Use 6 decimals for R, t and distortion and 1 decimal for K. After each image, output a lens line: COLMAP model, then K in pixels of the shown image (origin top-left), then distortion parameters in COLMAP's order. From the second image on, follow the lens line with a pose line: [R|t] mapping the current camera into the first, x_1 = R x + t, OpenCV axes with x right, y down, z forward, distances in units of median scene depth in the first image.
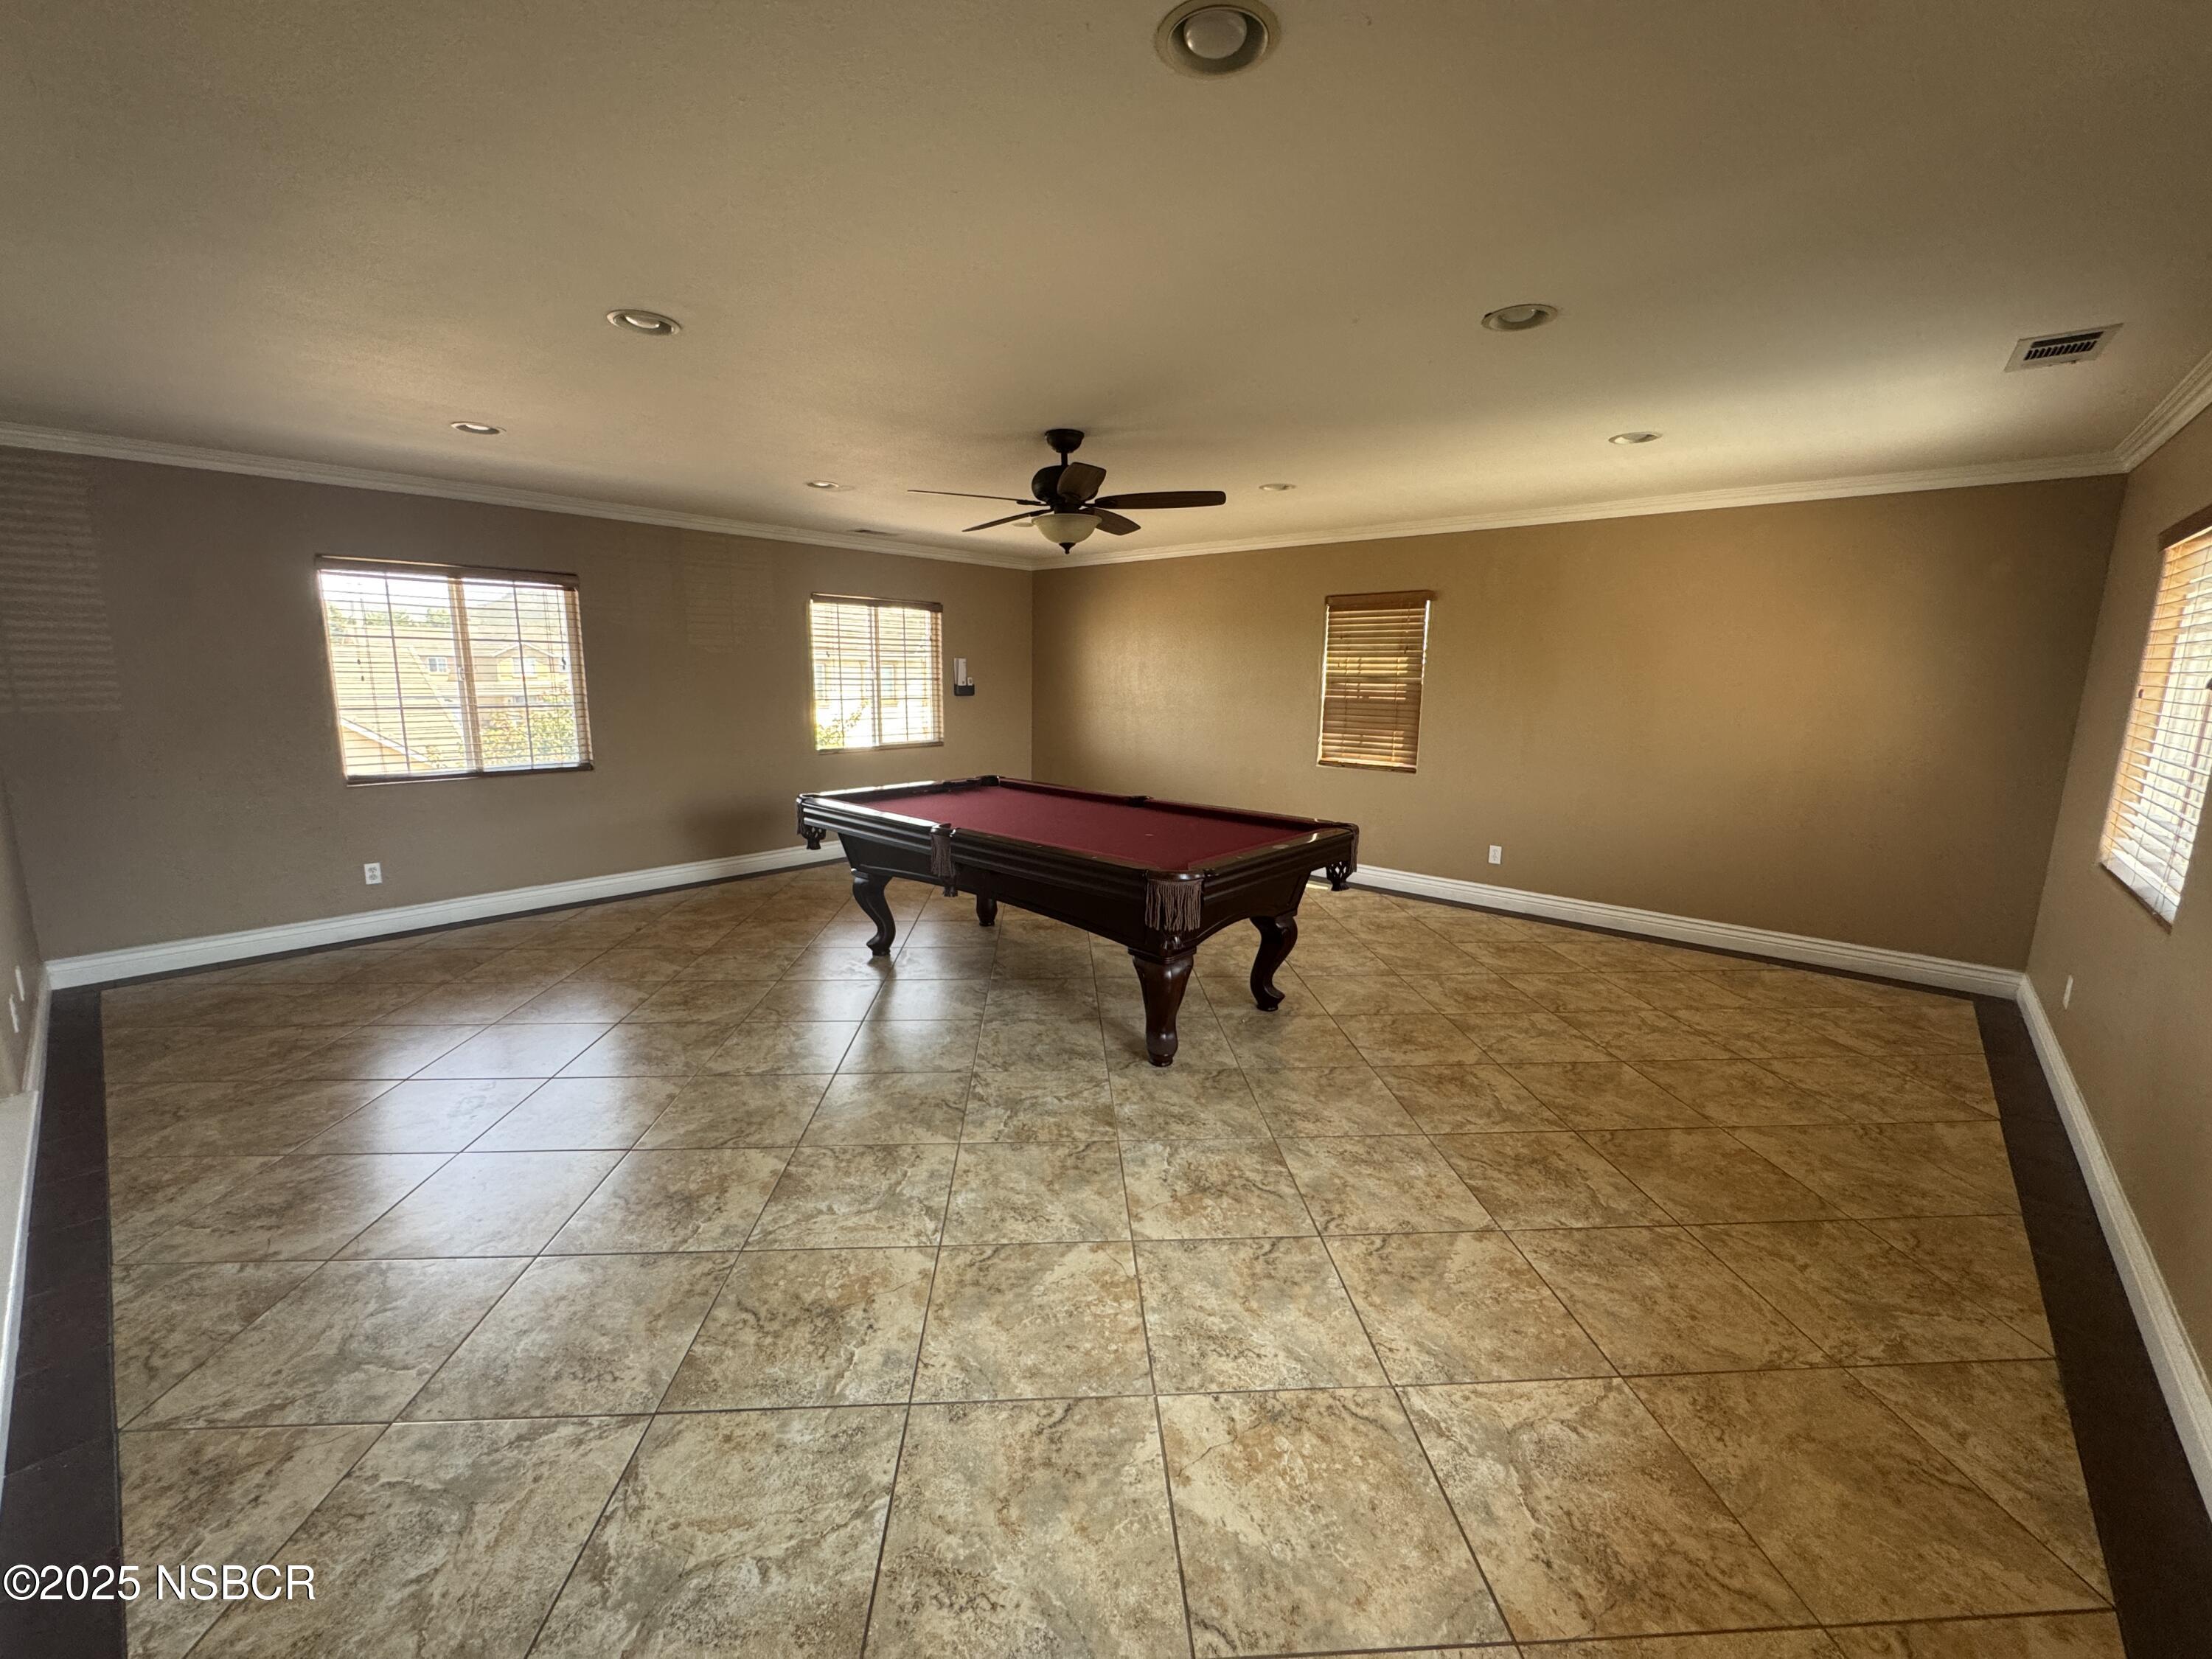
lens RADIAL K [[886.4, 0, 1106.0], [0, 886.4, 829.5], [0, 0, 1]] dist [-0.001558, 0.000775]
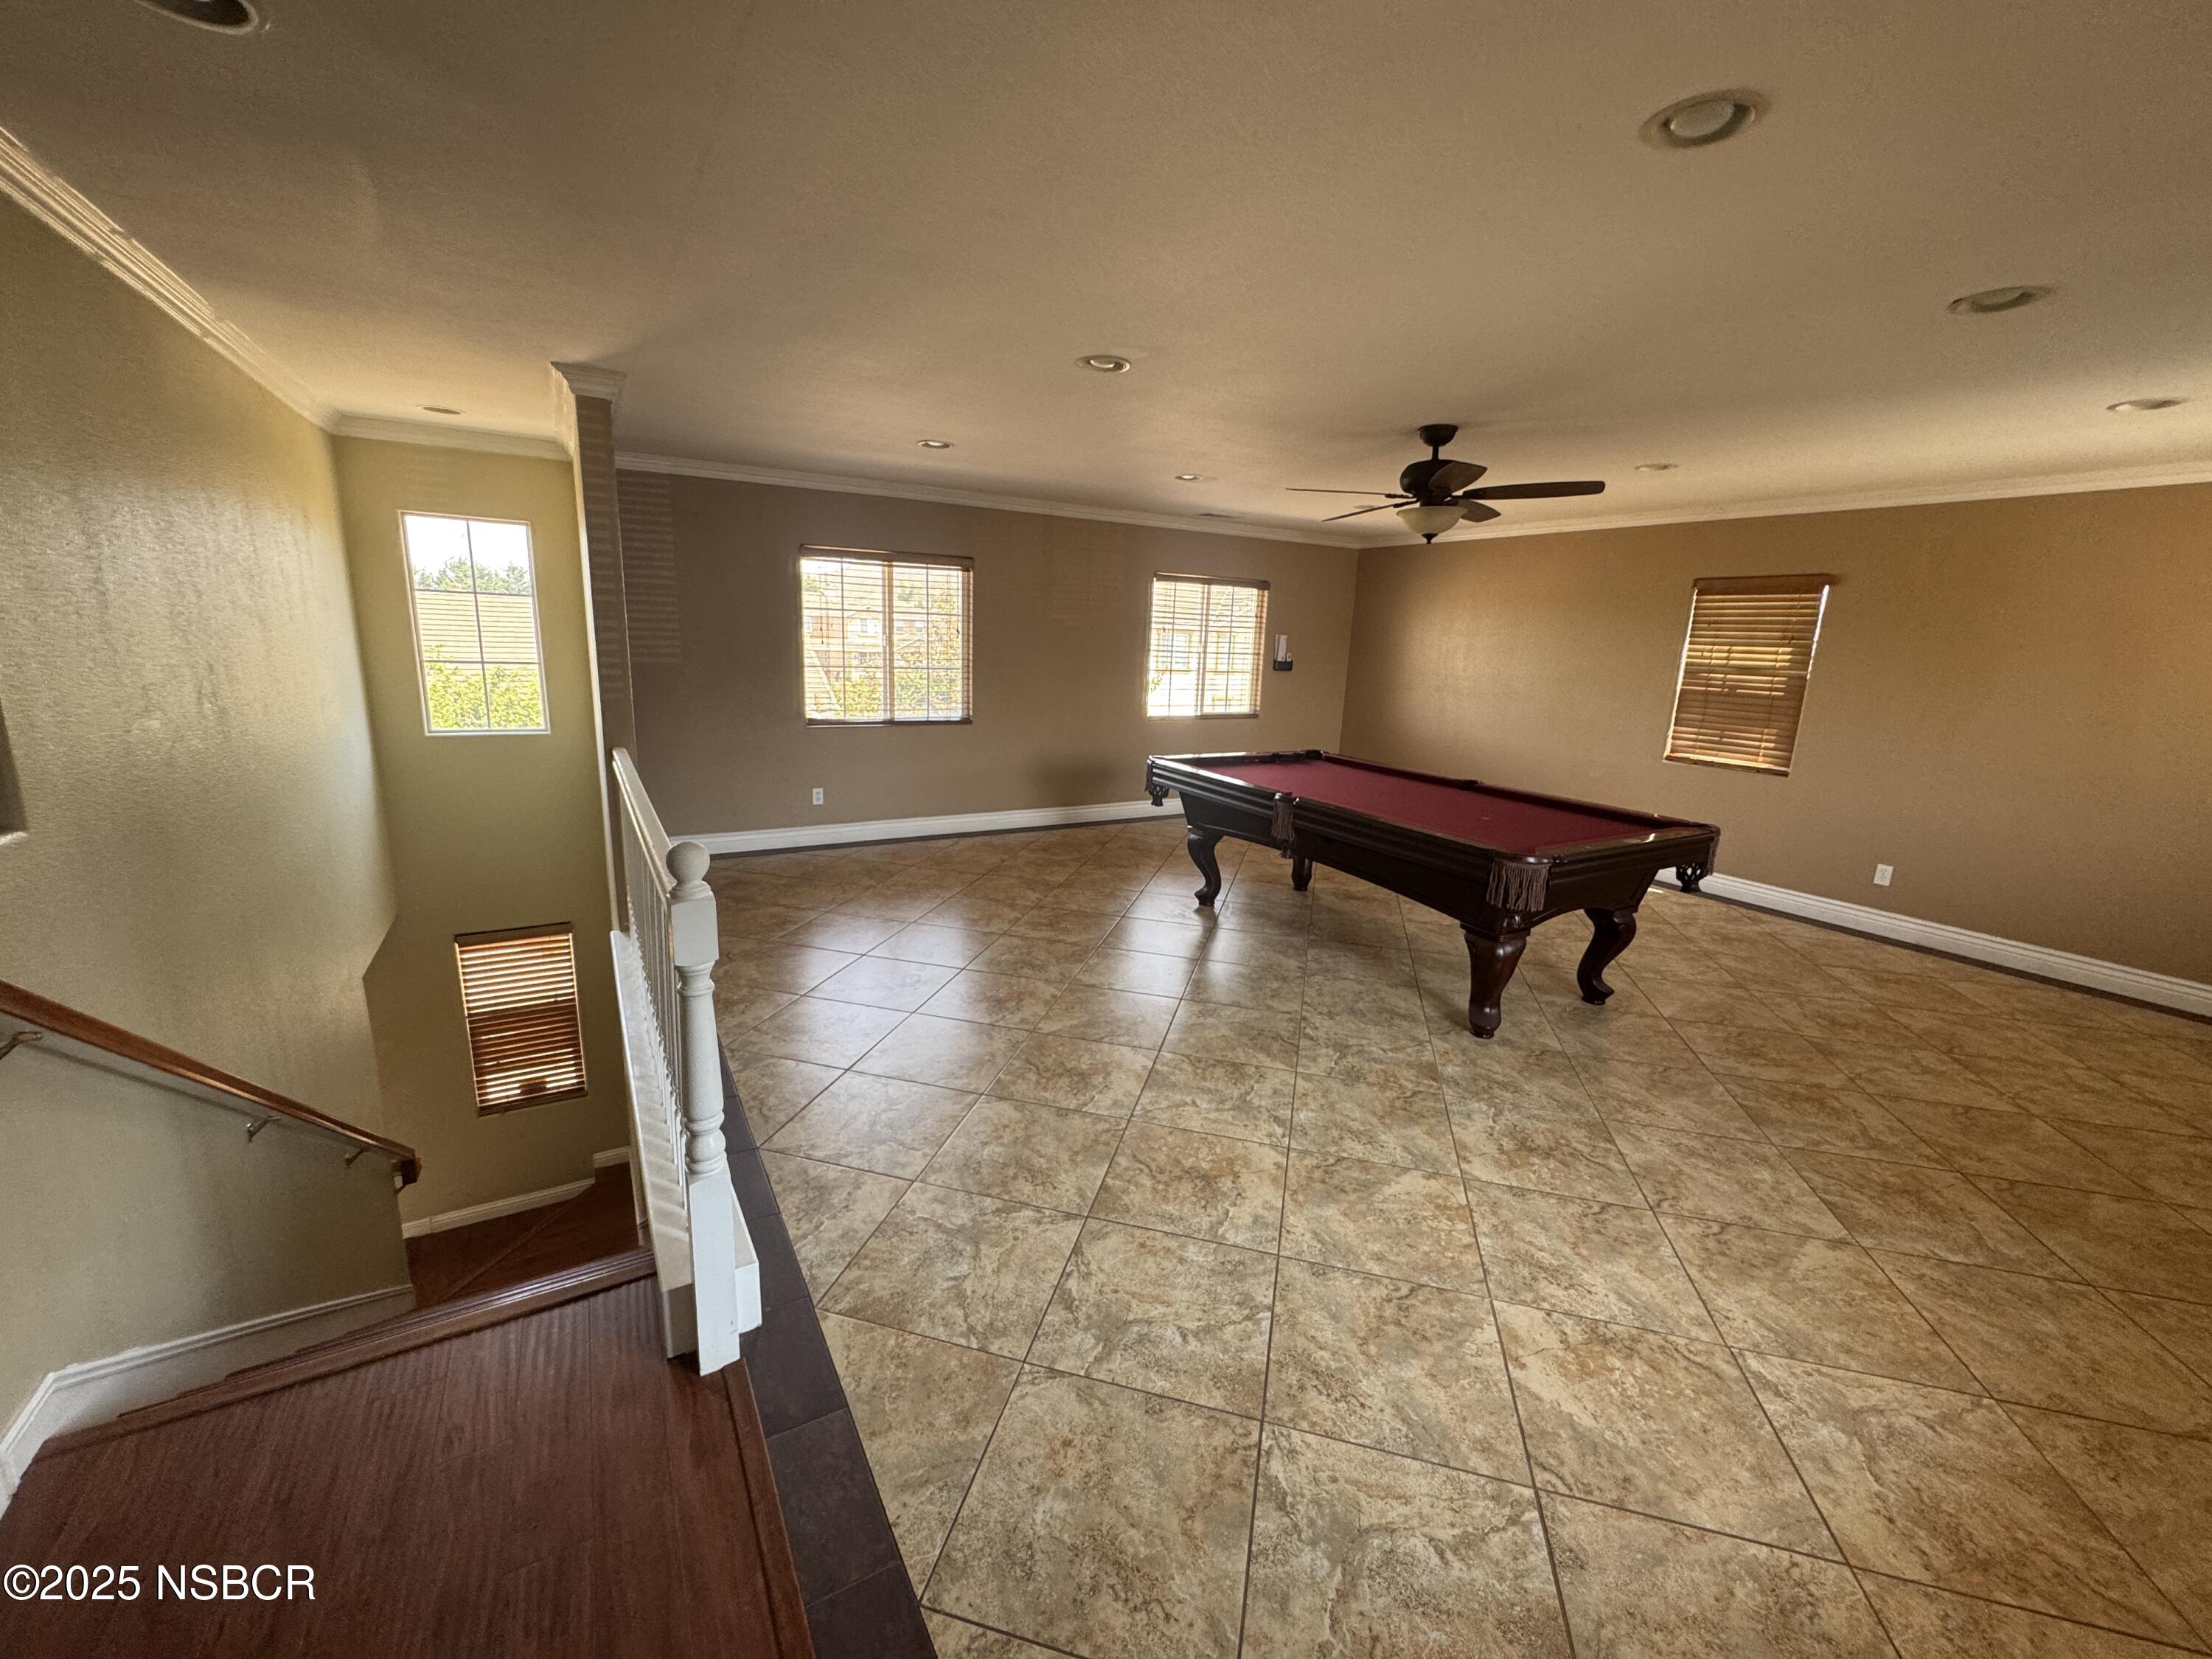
lens RADIAL K [[886.4, 0, 1106.0], [0, 886.4, 829.5], [0, 0, 1]] dist [-0.001558, 0.000775]
pose [[0.951191, 0.090076, -0.295165, -0.088580], [-0.080185, 0.995742, 0.045470, 0.010343], [0.298004, -0.019582, 0.954364, -0.158269]]
